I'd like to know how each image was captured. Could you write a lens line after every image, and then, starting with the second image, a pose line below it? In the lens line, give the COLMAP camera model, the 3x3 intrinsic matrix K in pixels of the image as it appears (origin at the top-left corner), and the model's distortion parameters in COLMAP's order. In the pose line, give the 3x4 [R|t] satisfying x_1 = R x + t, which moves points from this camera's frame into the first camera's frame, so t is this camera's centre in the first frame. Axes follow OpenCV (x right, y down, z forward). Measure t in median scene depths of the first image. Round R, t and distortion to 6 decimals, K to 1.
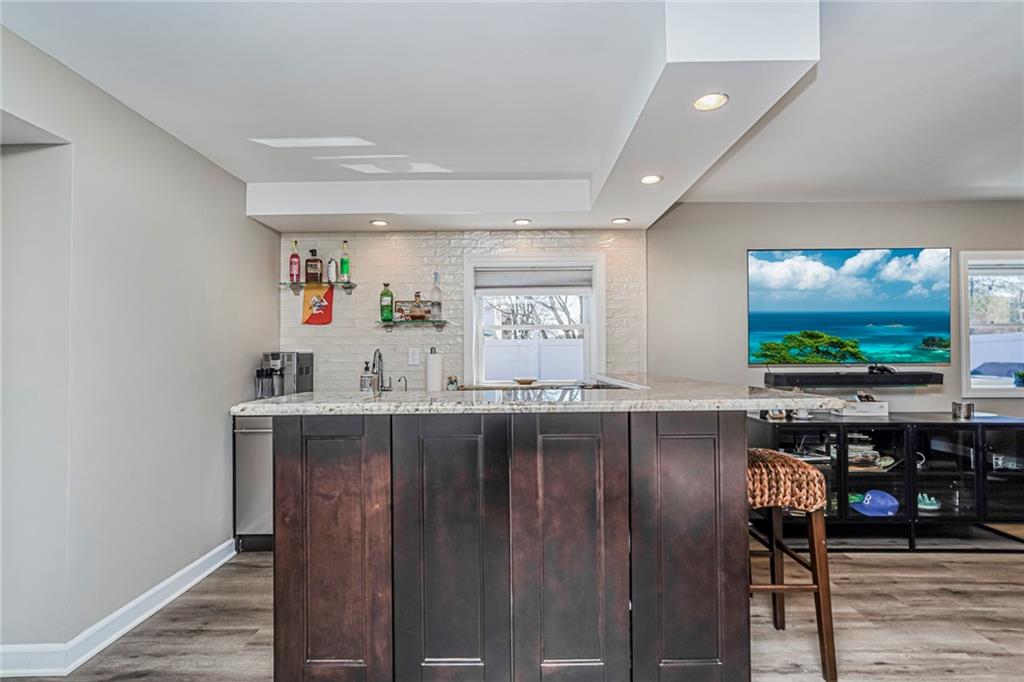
lens RADIAL K [[491.6, 0, 509.6], [0, 491.6, 345.2], [0, 0, 1]] dist [-0.000793, 0.000810]
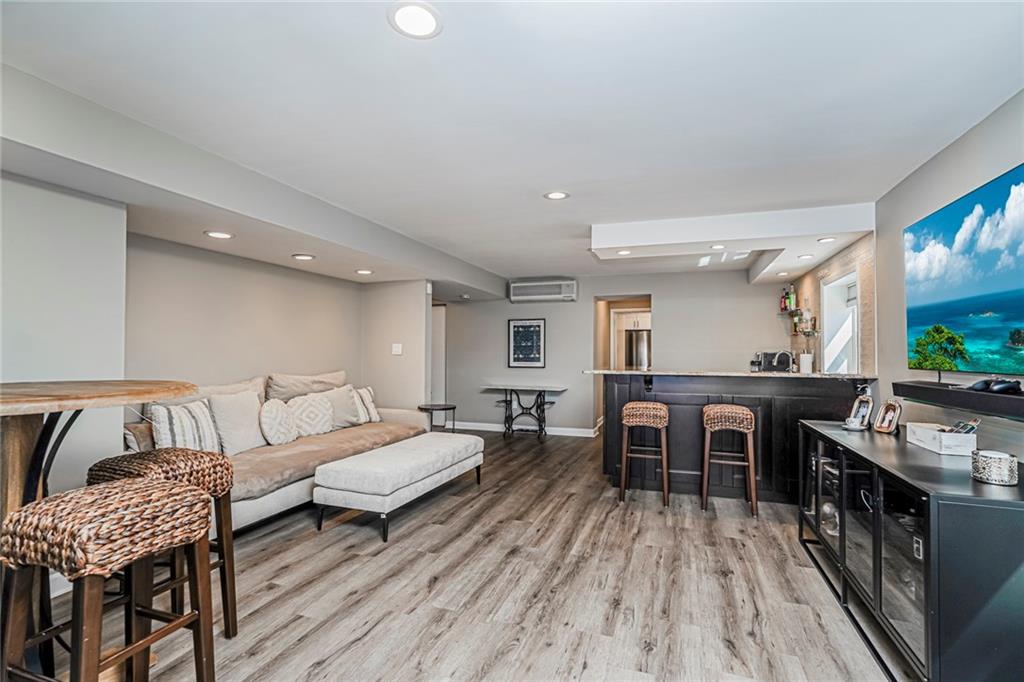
lens RADIAL K [[463.8, 0, 513.0], [0, 463.8, 343.5], [0, 0, 1]] dist [-0.018527, 0.012117]
pose [[-0.325959, -0.010968, -0.945320, 1.989025], [0.017691, 0.999687, -0.017699, -0.000573], [0.945218, -0.022493, -0.325663, 0.876400]]
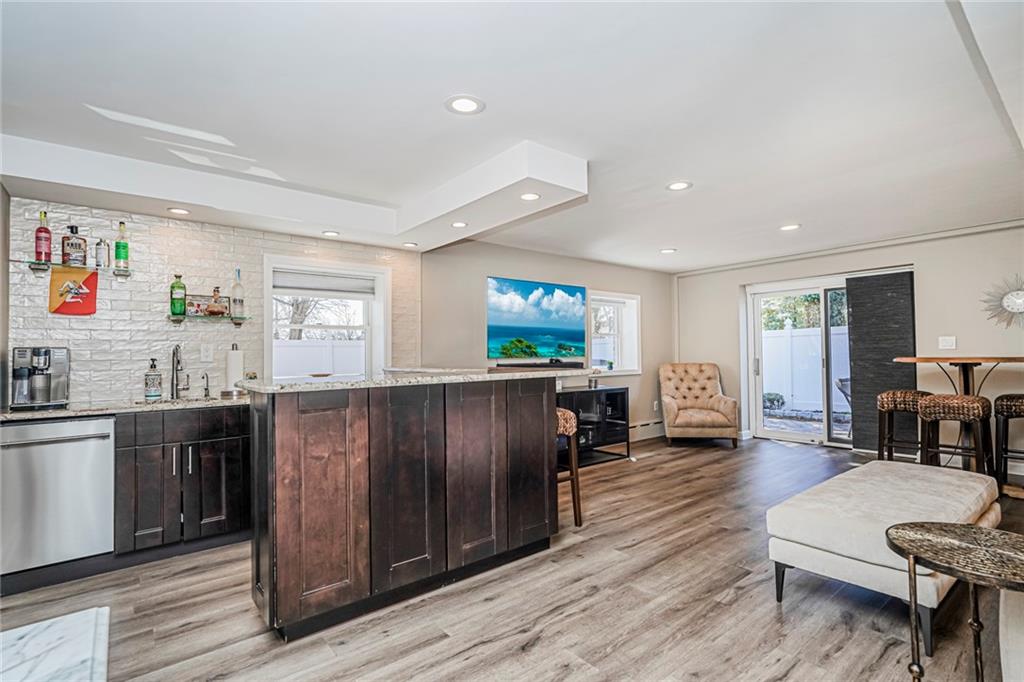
lens RADIAL K [[491.6, 0, 509.6], [0, 491.6, 345.2], [0, 0, 1]] dist [-0.000793, 0.000810]
pose [[0.769631, 0.009415, 0.638419, -0.512405], [-0.004558, 0.999947, -0.009251, 0.019766], [-0.638473, 0.004210, 0.769633, -0.174798]]
